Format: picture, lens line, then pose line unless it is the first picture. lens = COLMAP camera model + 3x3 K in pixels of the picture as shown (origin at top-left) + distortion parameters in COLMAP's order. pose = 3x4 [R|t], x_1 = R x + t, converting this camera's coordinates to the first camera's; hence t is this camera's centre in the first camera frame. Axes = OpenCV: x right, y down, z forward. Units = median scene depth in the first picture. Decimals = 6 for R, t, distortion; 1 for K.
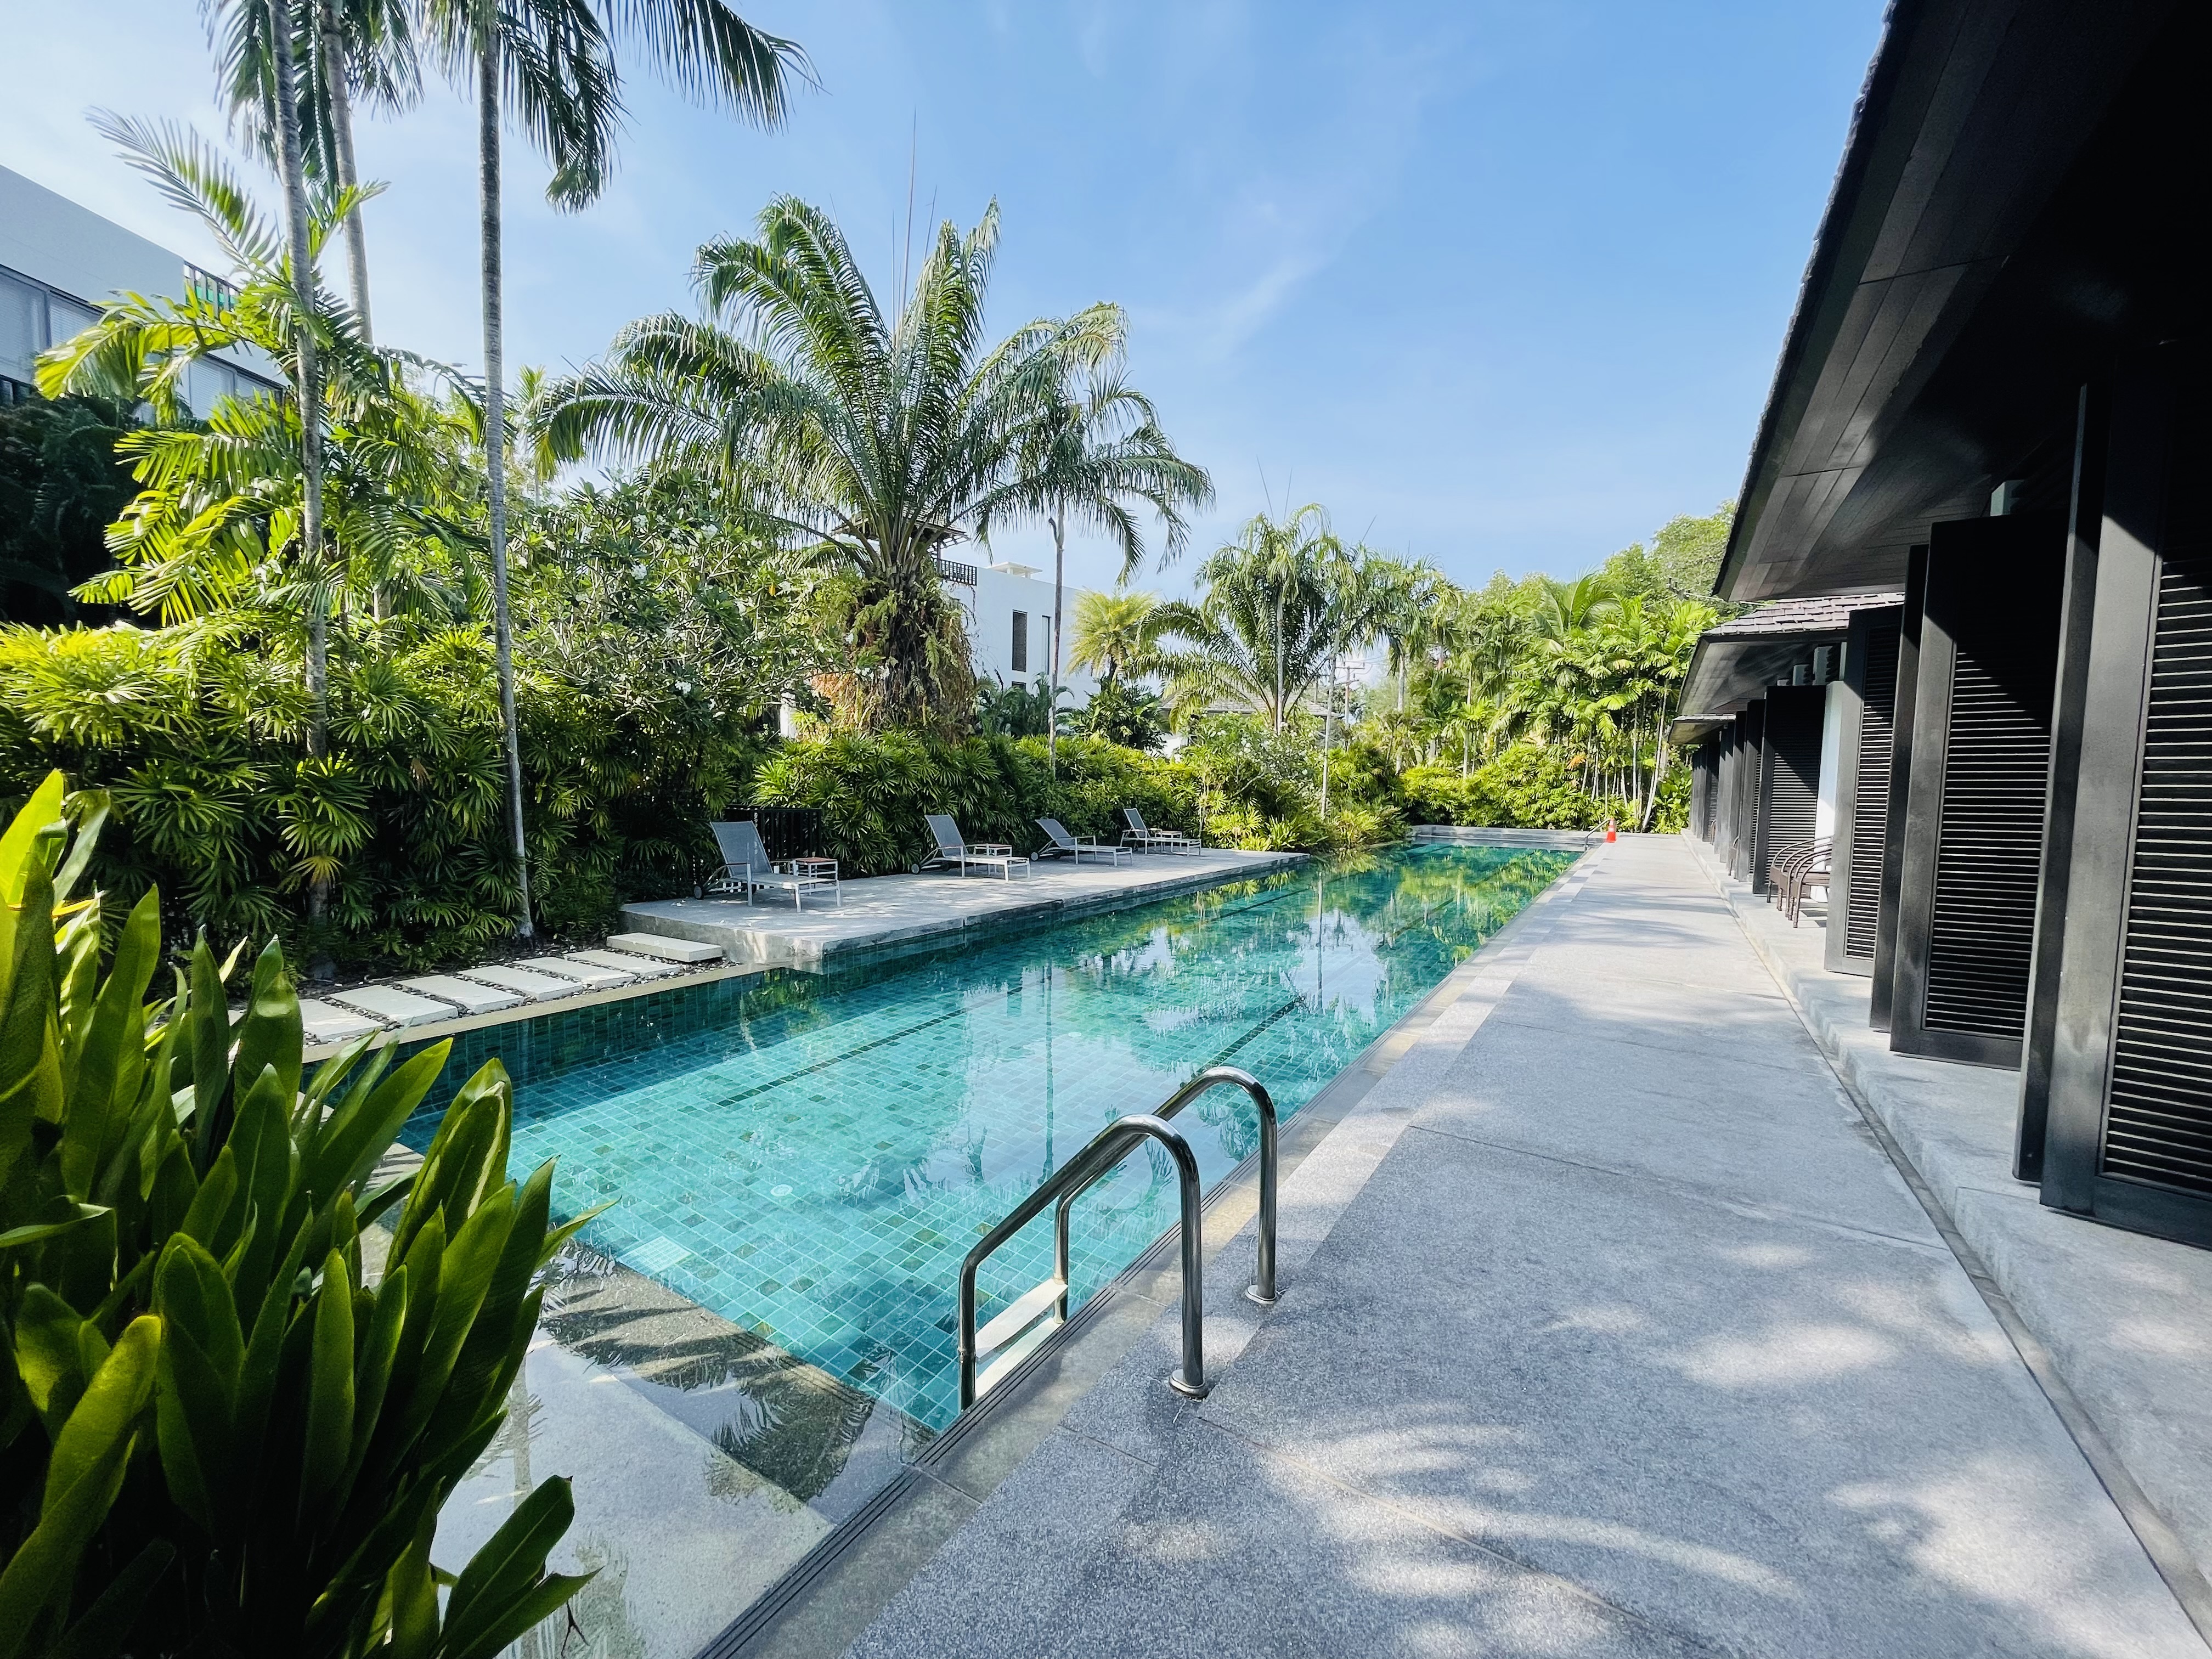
lens RADIAL K [[899.1, 0, 1096.4], [0, 899.1, 850.7], [0, 0, 1]] dist [0.018880, -0.027414]
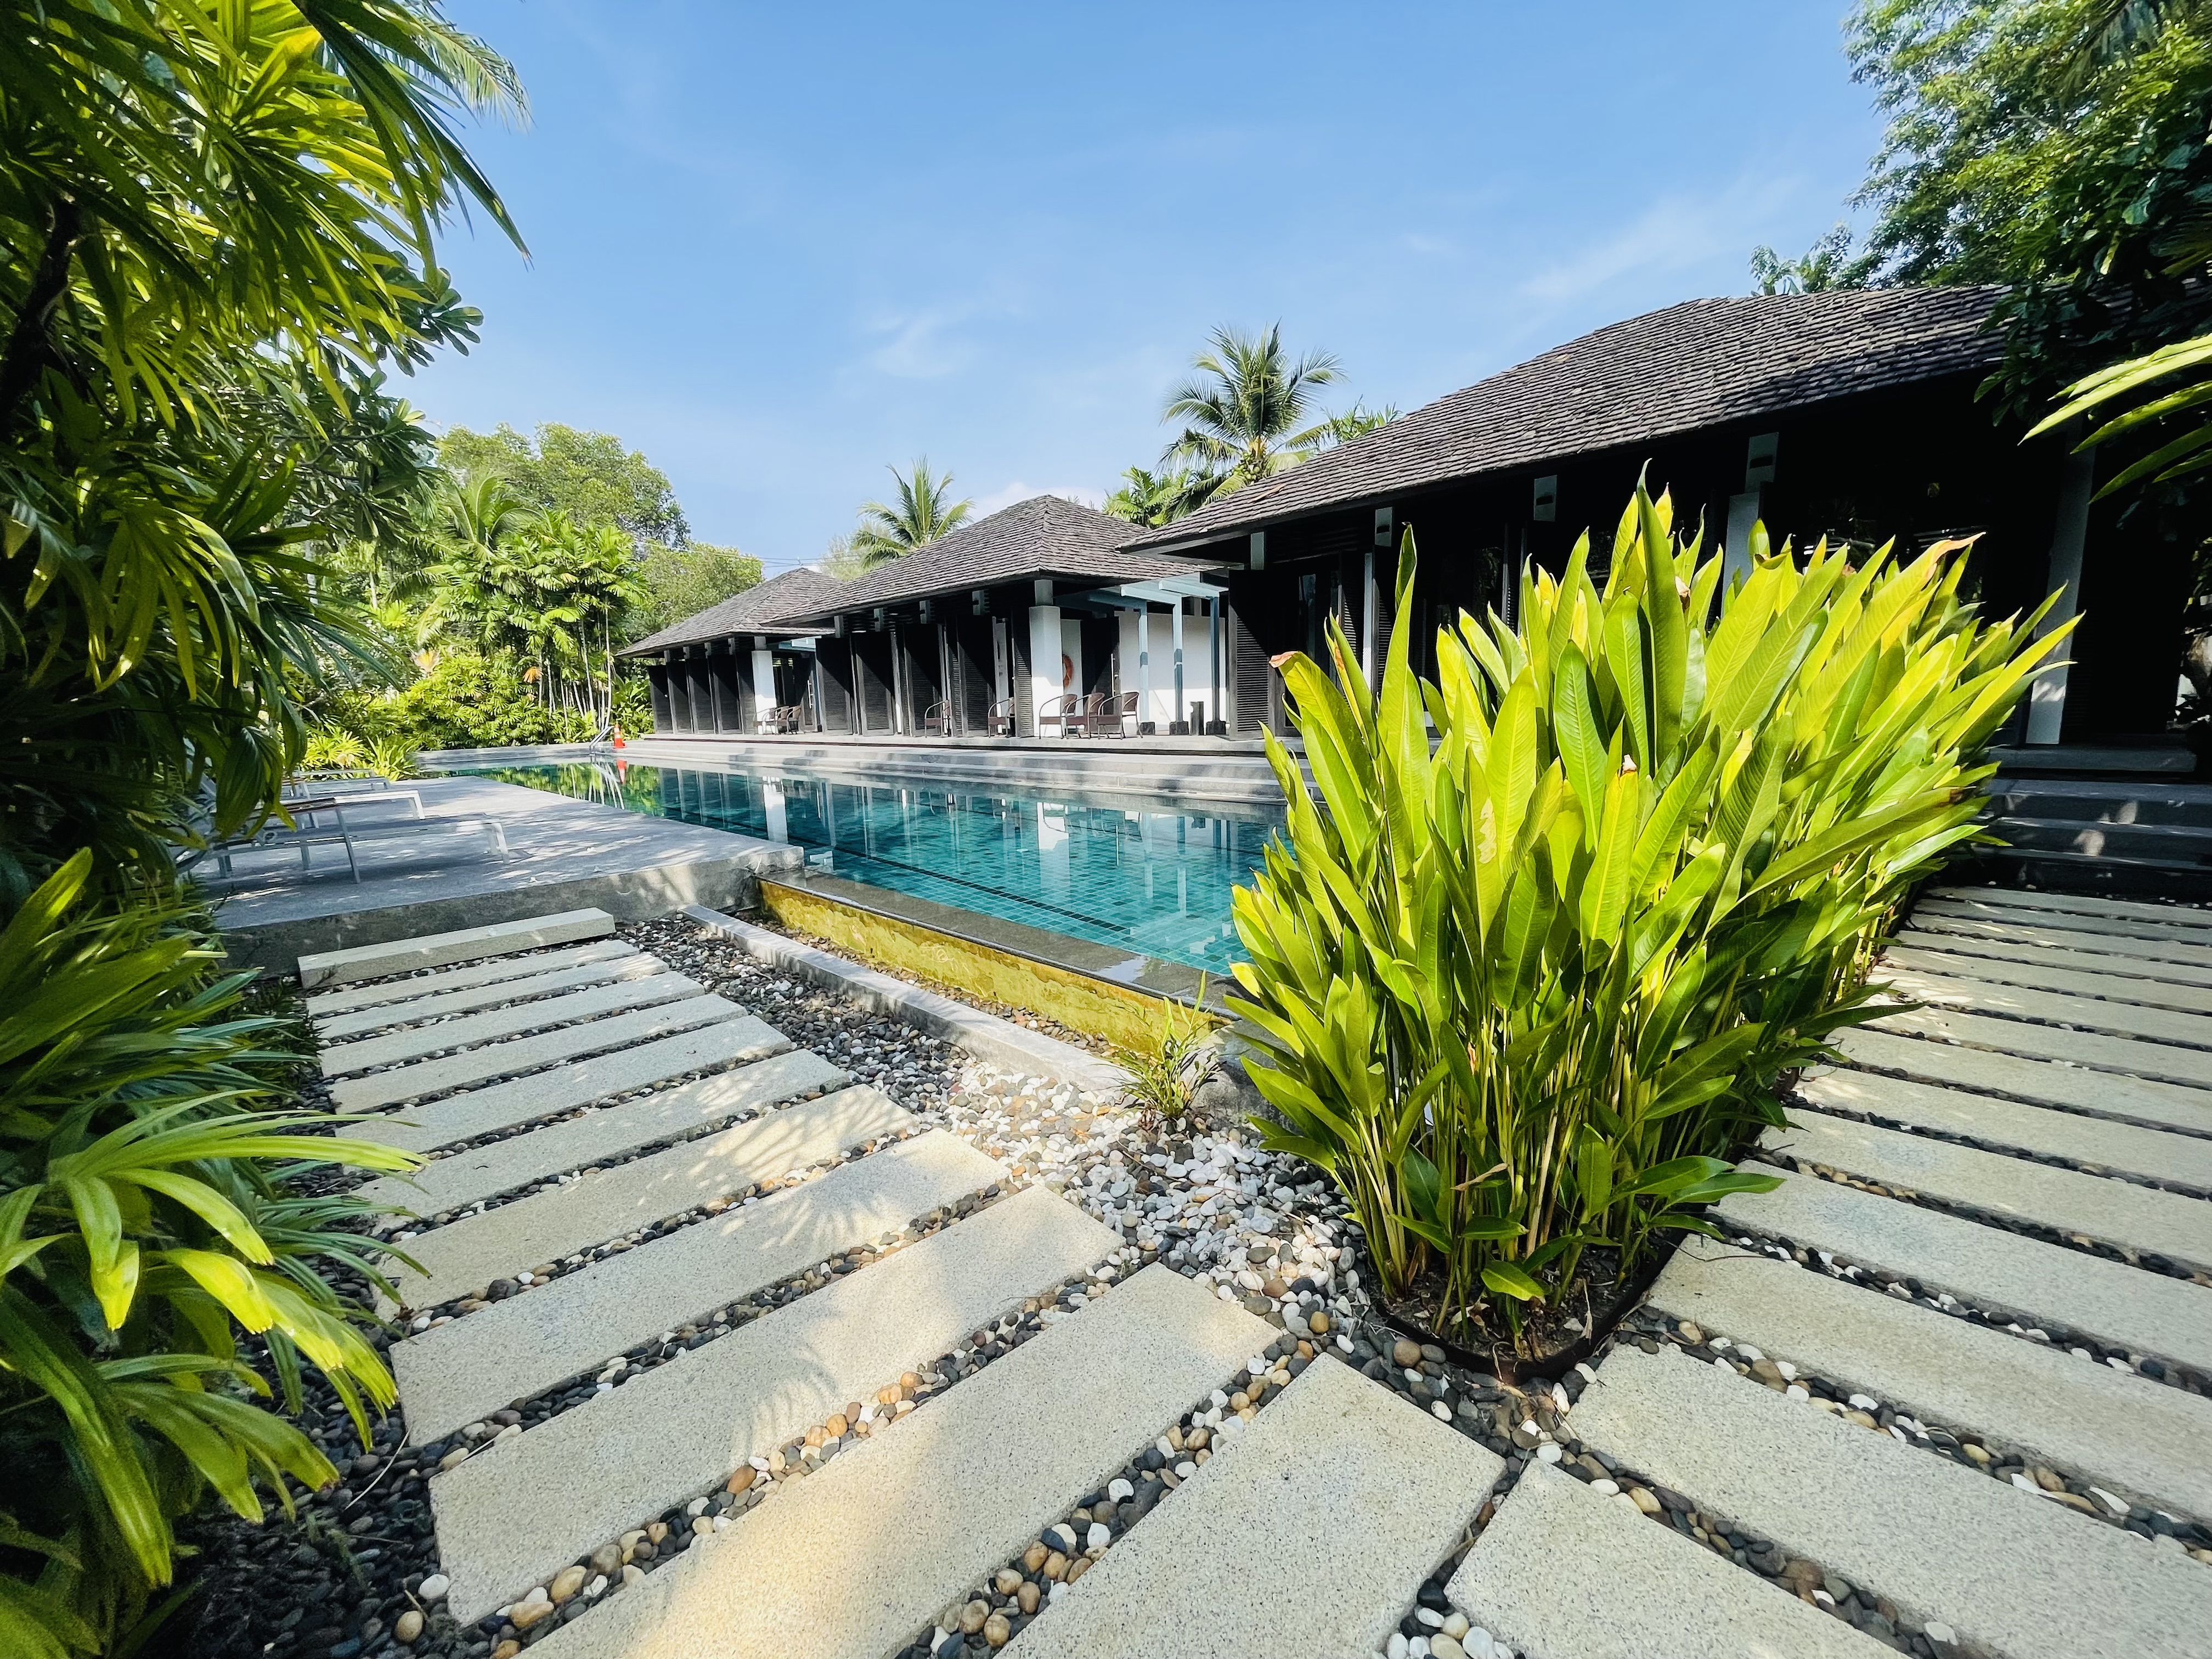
lens RADIAL K [[899.1, 0, 1096.4], [0, 899.1, 850.7], [0, 0, 1]] dist [0.018880, -0.027414]
pose [[0.264917, -0.186333, 0.946097, -0.273466], [0.113363, 0.980366, 0.161340, 0.000987], [-0.957584, 0.064511, 0.280839, 0.142901]]
